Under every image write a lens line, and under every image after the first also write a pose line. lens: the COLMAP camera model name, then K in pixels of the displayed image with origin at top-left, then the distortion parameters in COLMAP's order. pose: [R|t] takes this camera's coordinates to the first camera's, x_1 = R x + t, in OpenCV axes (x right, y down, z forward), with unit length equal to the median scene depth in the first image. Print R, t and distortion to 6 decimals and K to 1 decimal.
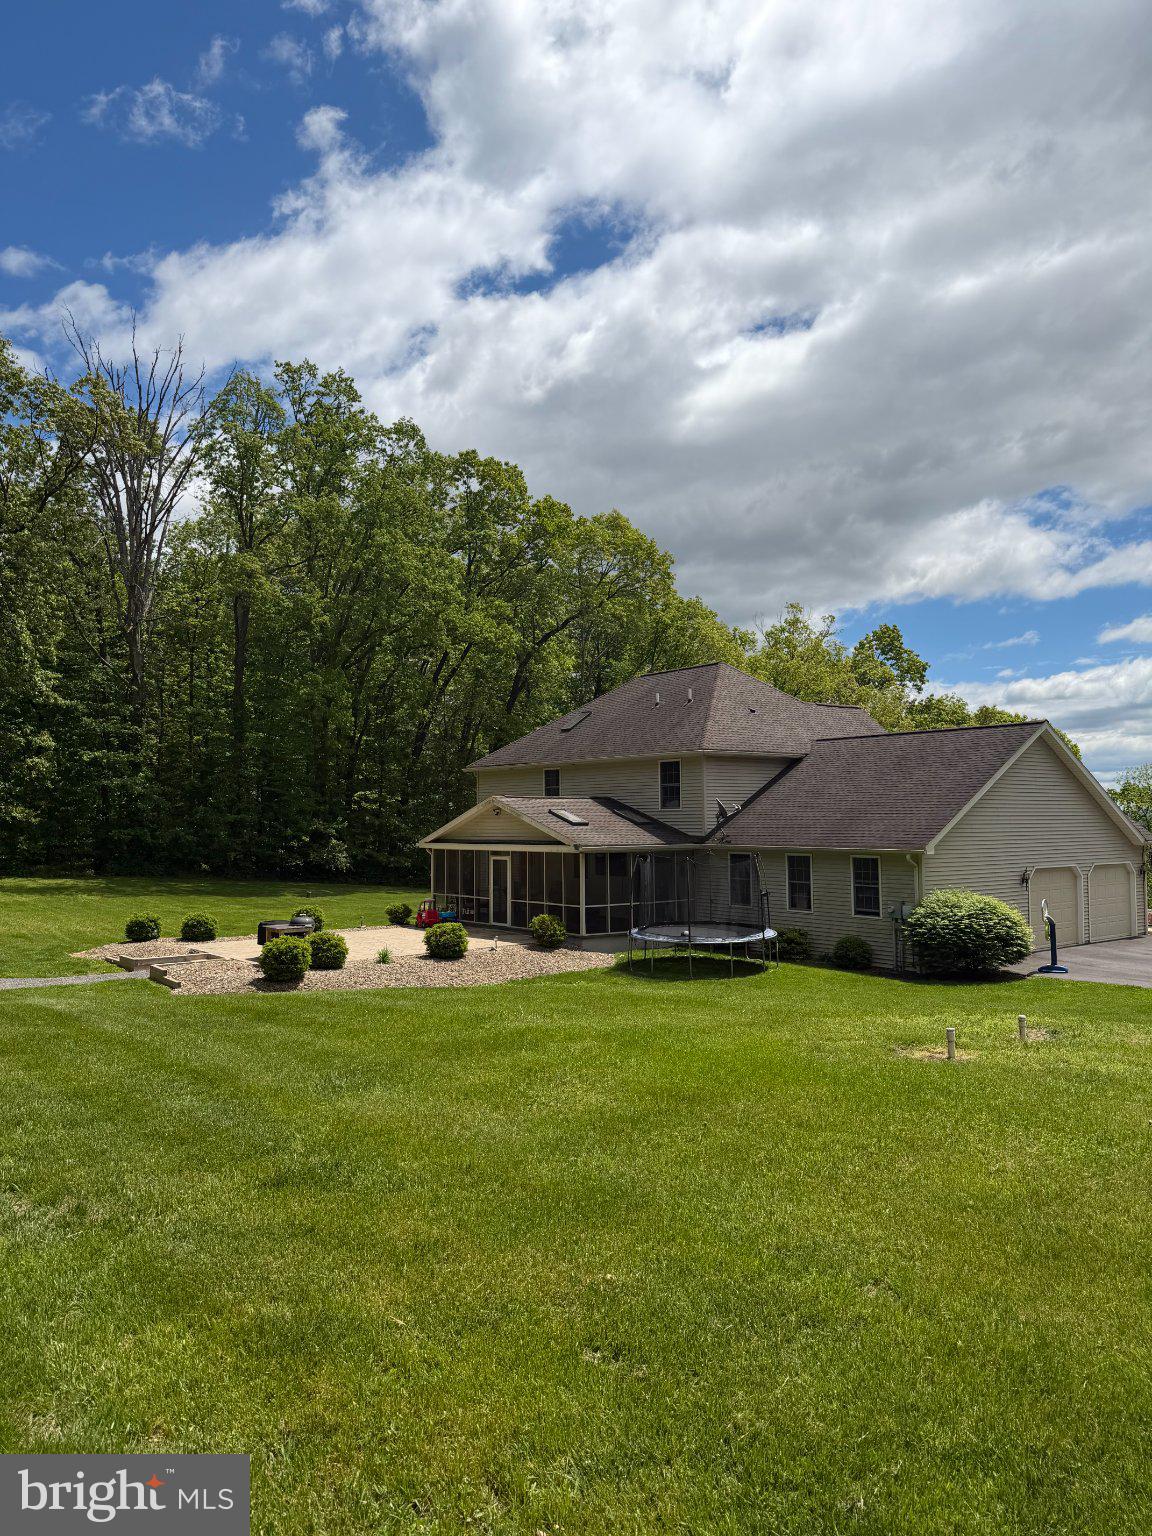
lens RADIAL K [[1078.3, 0, 610.7], [0, 1078.3, 768.0], [0, 0, 1]] dist [0.057121, -0.060038]
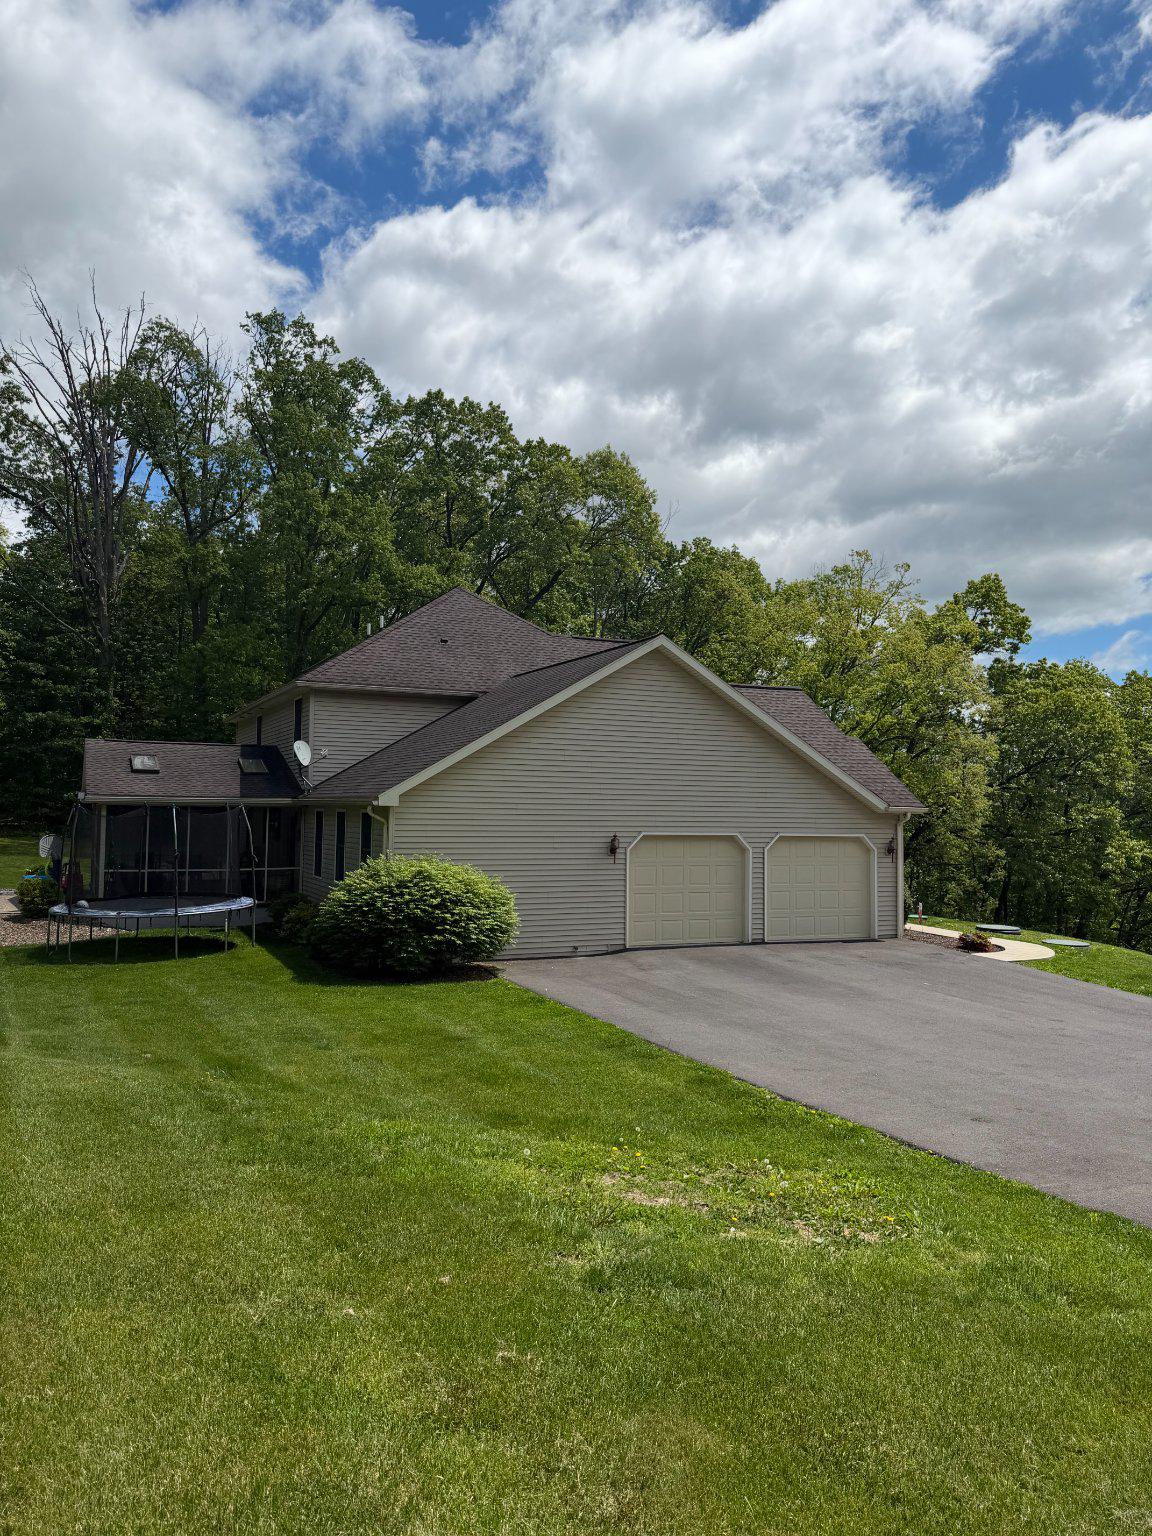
lens RADIAL K [[1077.9, 0, 575.6], [0, 1077.9, 794.3], [0, 0, 1]] dist [-0.002563, -0.062916]
pose [[0.975149, 0.011843, -0.221234, 0.257340], [-0.002616, 0.999116, 0.041955, 0.018753], [0.221535, -0.040334, 0.974318, 0.156548]]
